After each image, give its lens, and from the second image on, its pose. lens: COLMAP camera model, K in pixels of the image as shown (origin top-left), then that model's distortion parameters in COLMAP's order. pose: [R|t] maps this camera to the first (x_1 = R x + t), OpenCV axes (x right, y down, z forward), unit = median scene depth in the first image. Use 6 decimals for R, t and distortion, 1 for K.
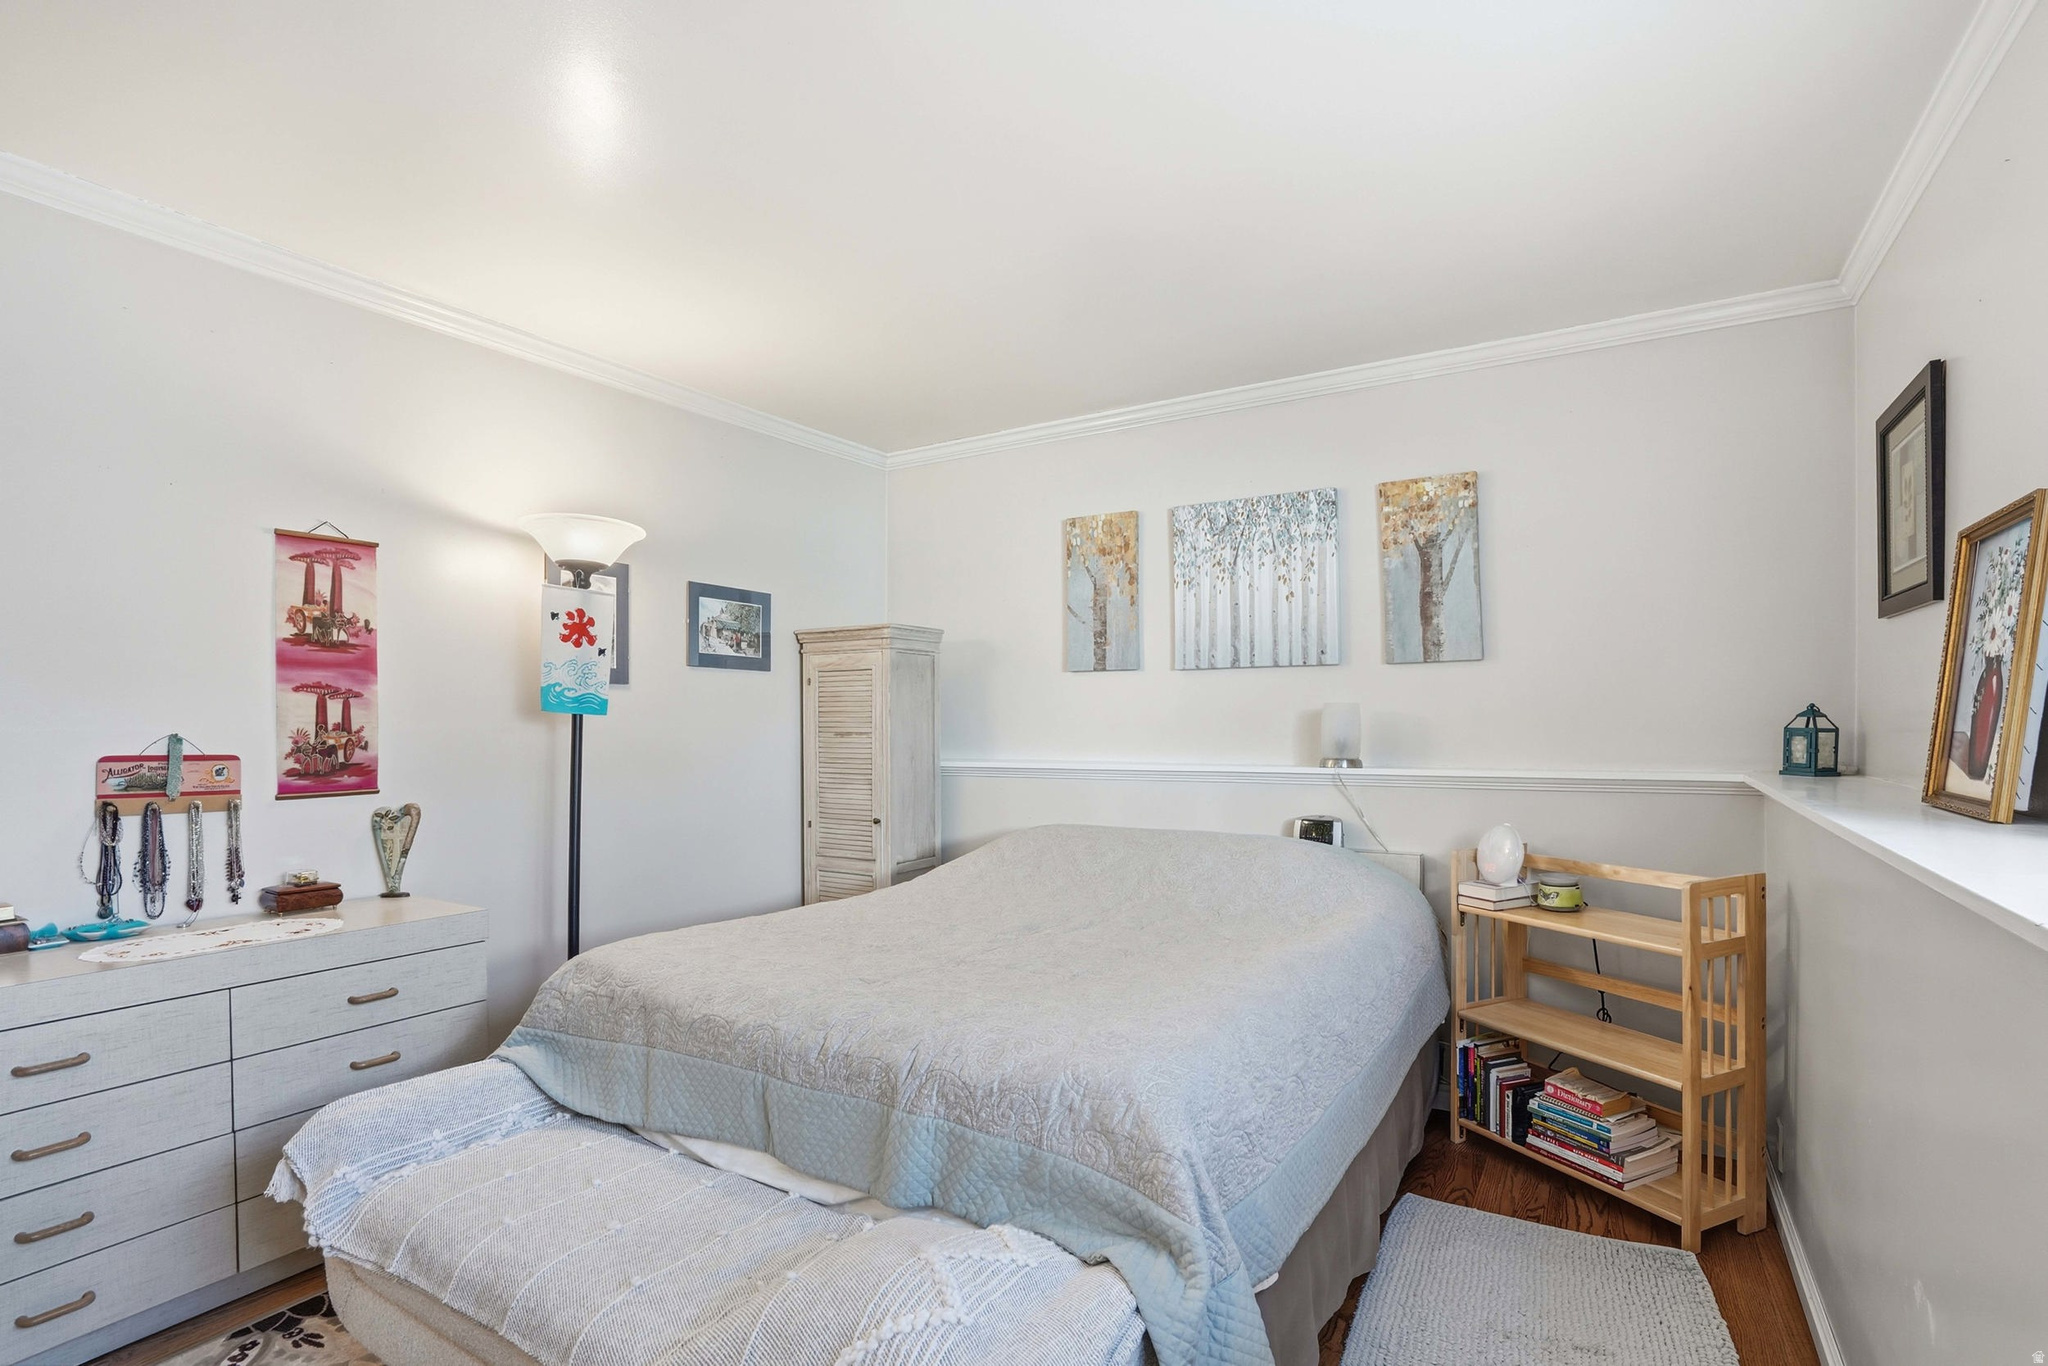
lens RADIAL K [[968.8, 0, 1016.7], [0, 968.8, 691.9], [0, 0, 1]] dist [-0.069719, 0.027364]
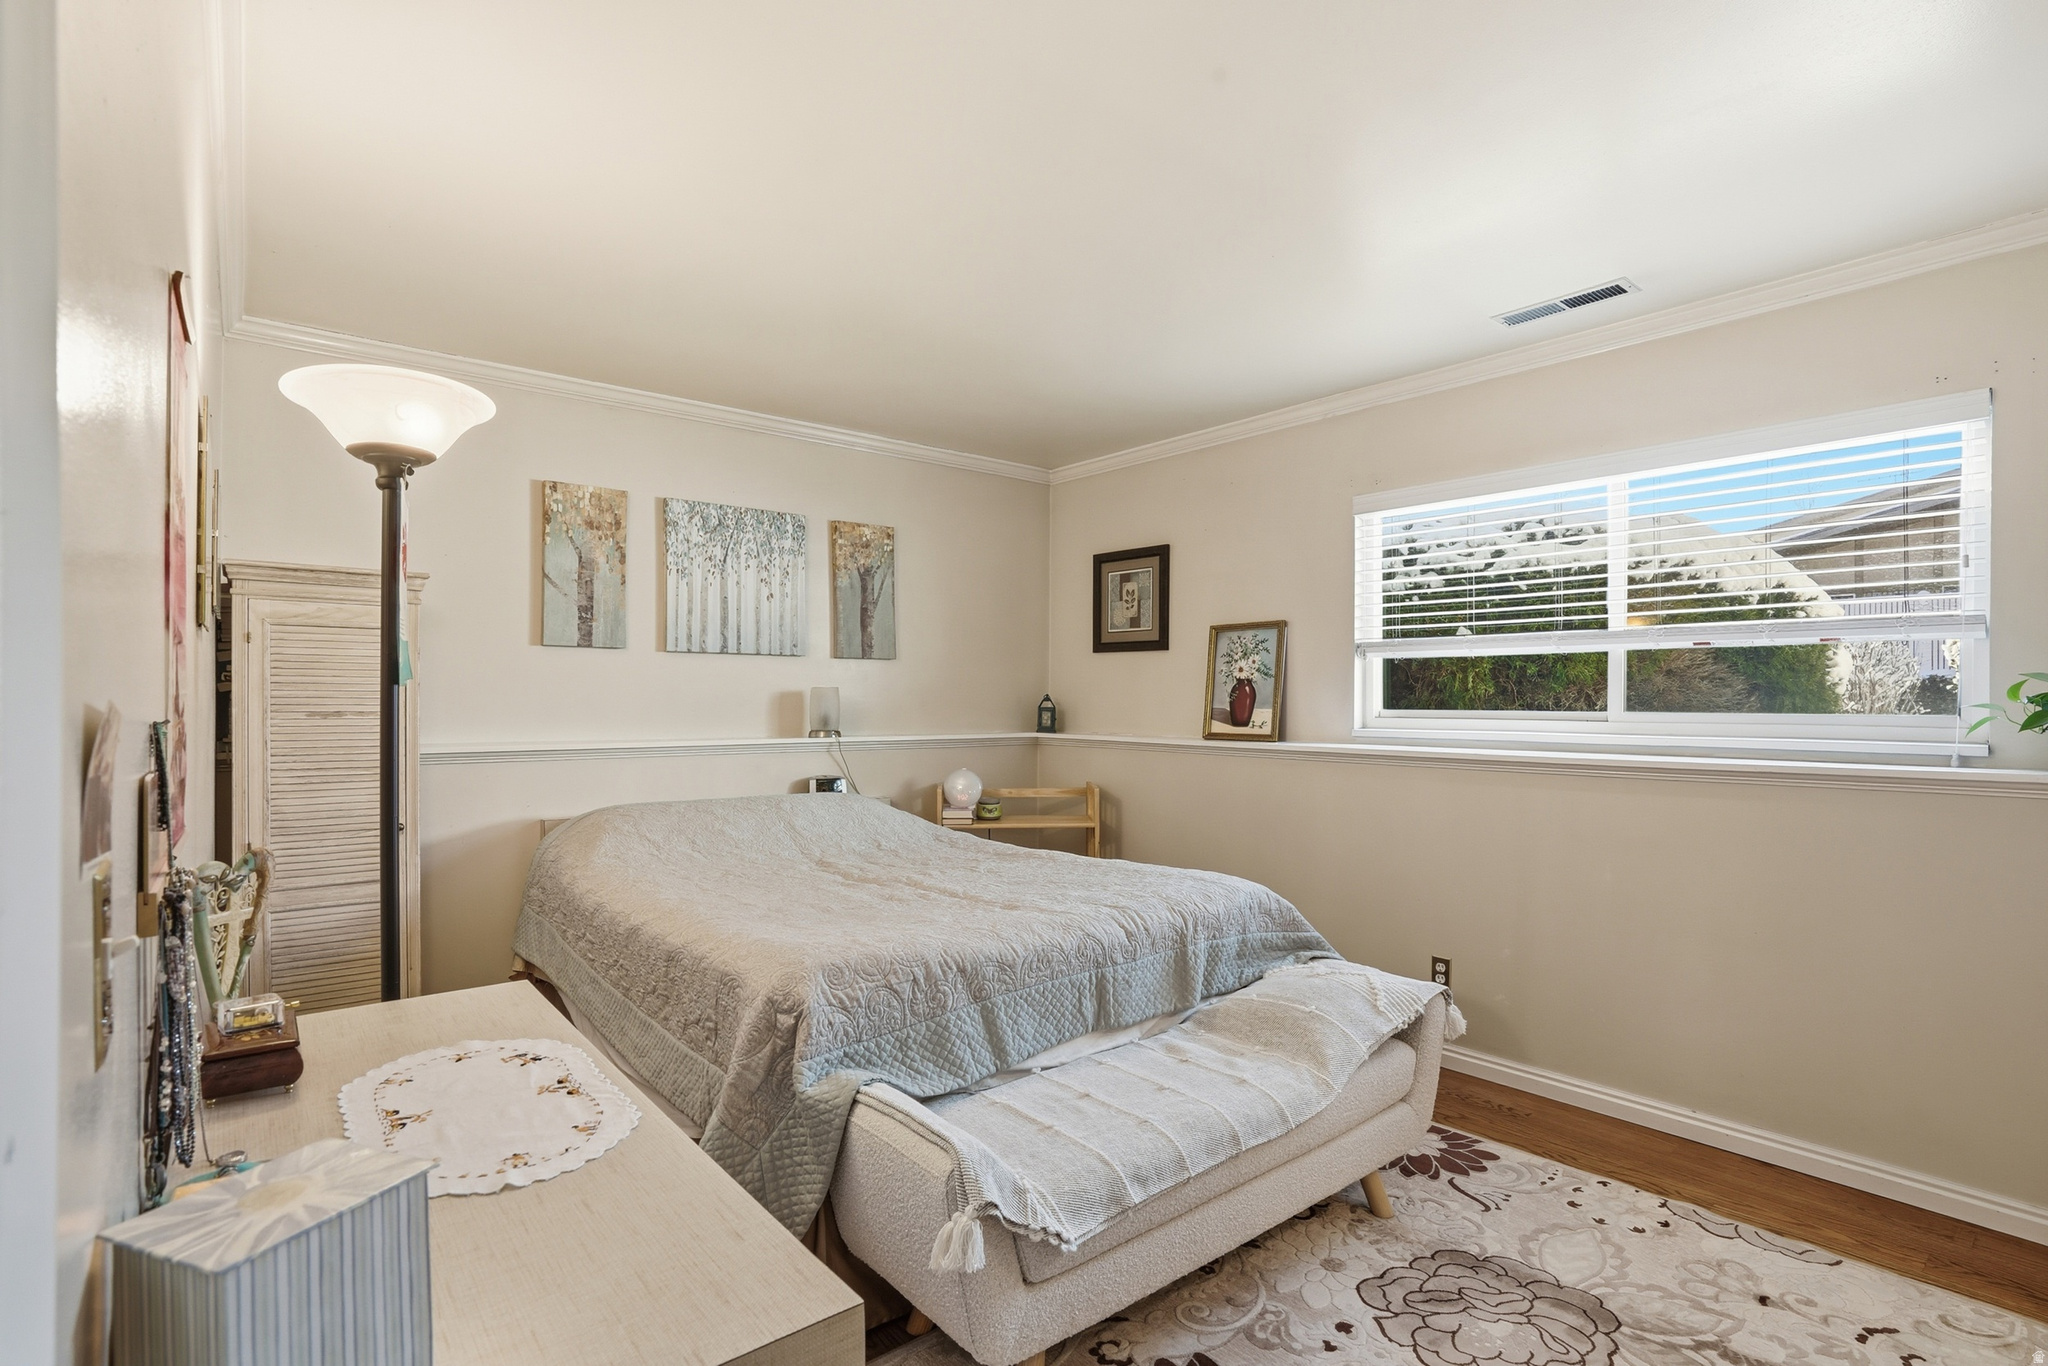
lens RADIAL K [[968.8, 0, 1016.7], [0, 968.8, 691.9], [0, 0, 1]] dist [-0.069719, 0.027364]
pose [[0.330718, 0.014140, 0.943624, -0.741766], [-0.035344, 0.999372, -0.002588, 0.011399], [-0.943068, -0.032496, 0.331010, 0.301255]]
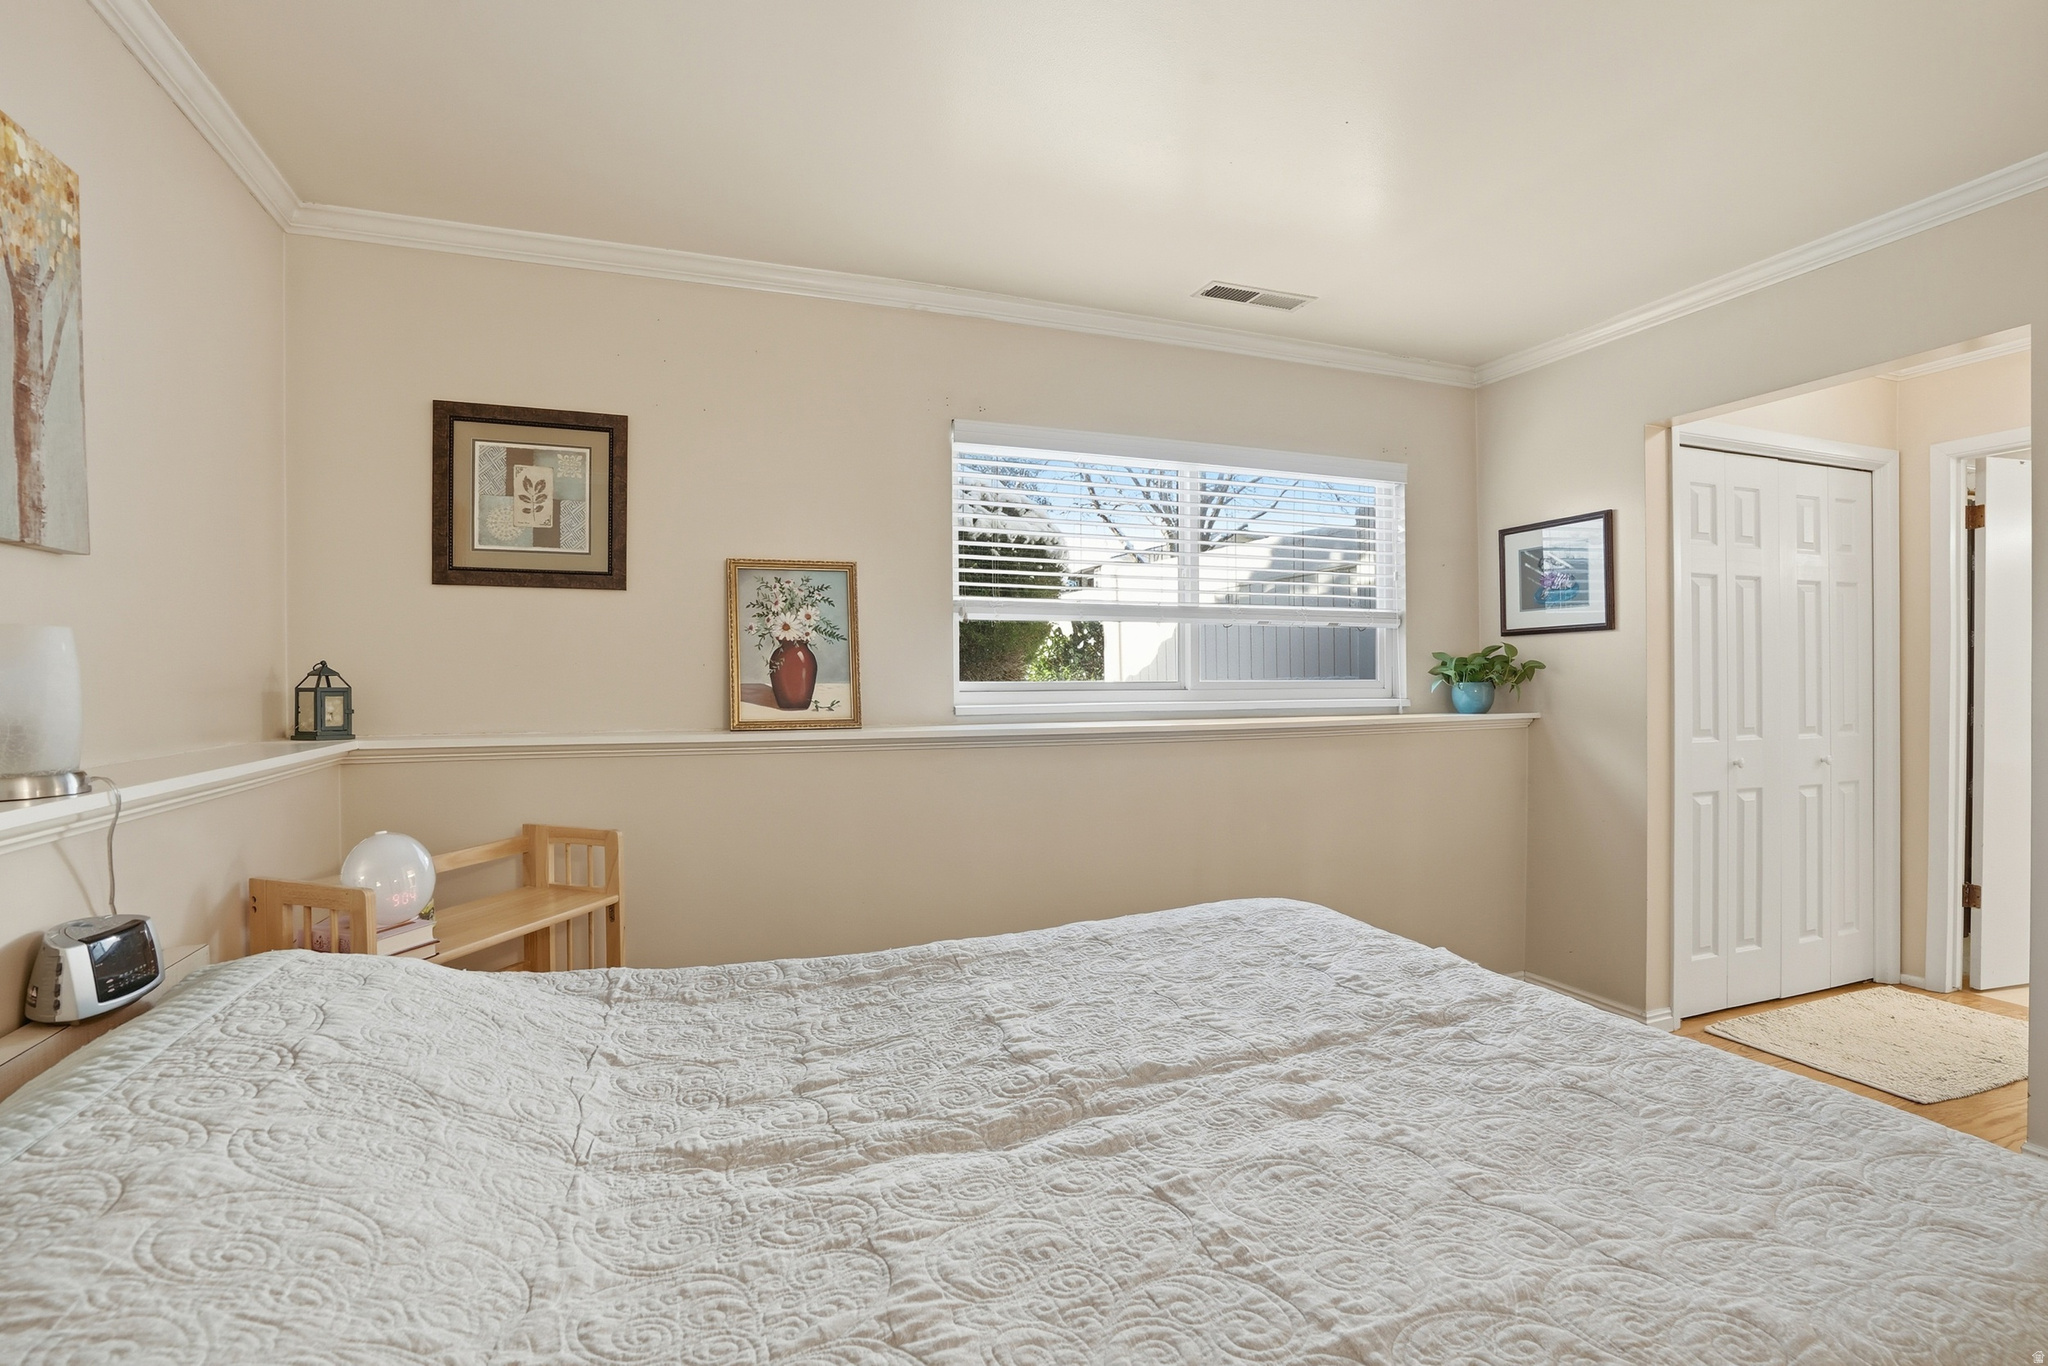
lens RADIAL K [[963.6, 0, 1021.7], [0, 963.6, 679.0], [0, 0, 1]] dist [-0.066079, 0.026634]
pose [[-0.785809, 0.006735, 0.618432, -0.180491], [-0.011075, 0.999627, -0.024959, 0.033655], [-0.618370, -0.026462, -0.785442, 0.958337]]
